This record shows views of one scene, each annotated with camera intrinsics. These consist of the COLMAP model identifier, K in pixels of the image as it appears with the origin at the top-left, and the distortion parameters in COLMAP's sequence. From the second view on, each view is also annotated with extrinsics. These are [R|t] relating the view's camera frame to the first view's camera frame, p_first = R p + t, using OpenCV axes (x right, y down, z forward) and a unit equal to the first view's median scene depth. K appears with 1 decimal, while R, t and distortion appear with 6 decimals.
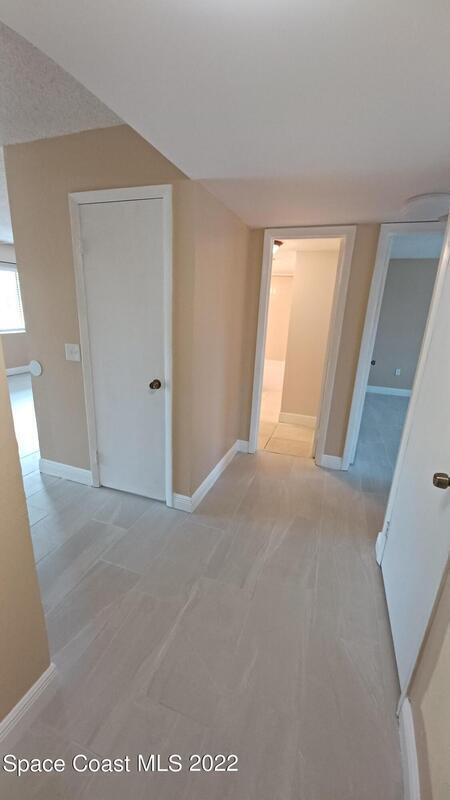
lens RADIAL K [[312.3, 0, 226.3], [0, 312.3, 401.8], [0, 0, 1]] dist [-0.009858, -0.000848]
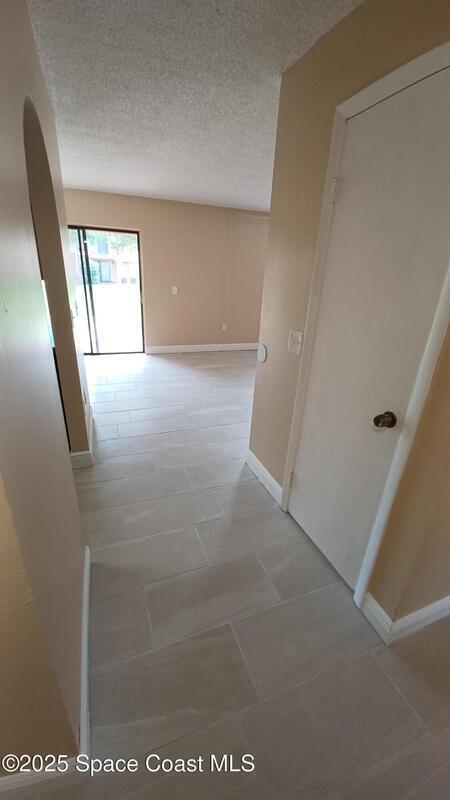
lens RADIAL K [[312.3, 0, 224.8], [0, 312.3, 401.6], [0, 0, 1]] dist [-0.009858, -0.000848]
pose [[0.645275, 0.274115, -0.713079, -0.017143], [-0.222994, 0.960343, 0.167376, -0.112386], [0.730681, 0.051009, 0.680811, 0.370070]]
